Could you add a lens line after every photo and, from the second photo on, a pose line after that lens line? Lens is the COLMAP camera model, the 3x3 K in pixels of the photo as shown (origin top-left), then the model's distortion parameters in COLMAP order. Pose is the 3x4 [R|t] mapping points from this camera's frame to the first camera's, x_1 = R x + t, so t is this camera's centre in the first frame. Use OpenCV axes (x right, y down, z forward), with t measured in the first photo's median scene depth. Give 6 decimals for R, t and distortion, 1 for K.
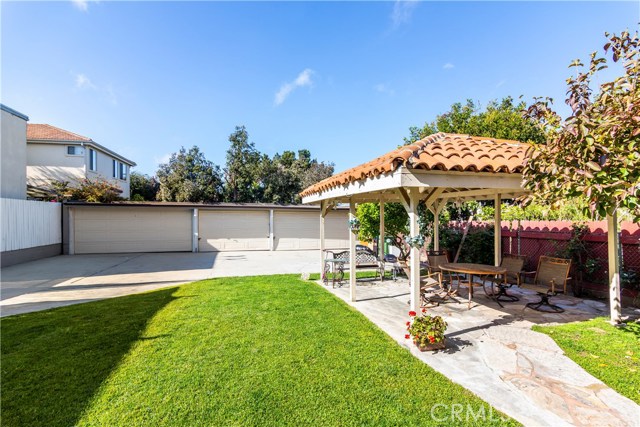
lens RADIAL K [[322.1, 0, 320.1], [0, 322.1, 210.3], [0, 0, 1]] dist [-0.004992, 0.000022]
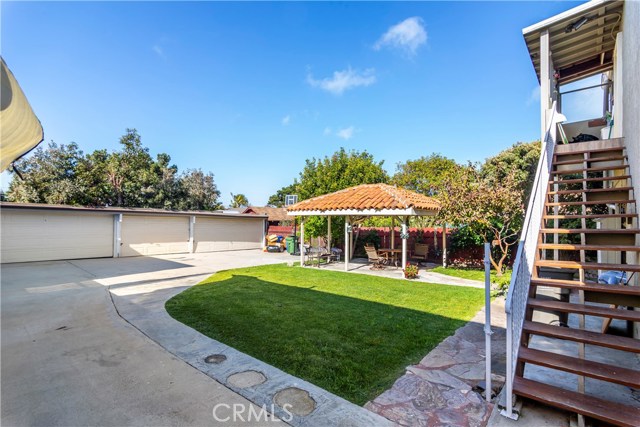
lens RADIAL K [[322.1, 0, 320.7], [0, 322.1, 214.3], [0, 0, 1]] dist [-0.004992, 0.000022]
pose [[0.818483, 0.024972, 0.573988, -0.338565], [-0.023409, 0.999675, -0.010113, -0.006067], [-0.574054, -0.005159, 0.818801, -0.131830]]
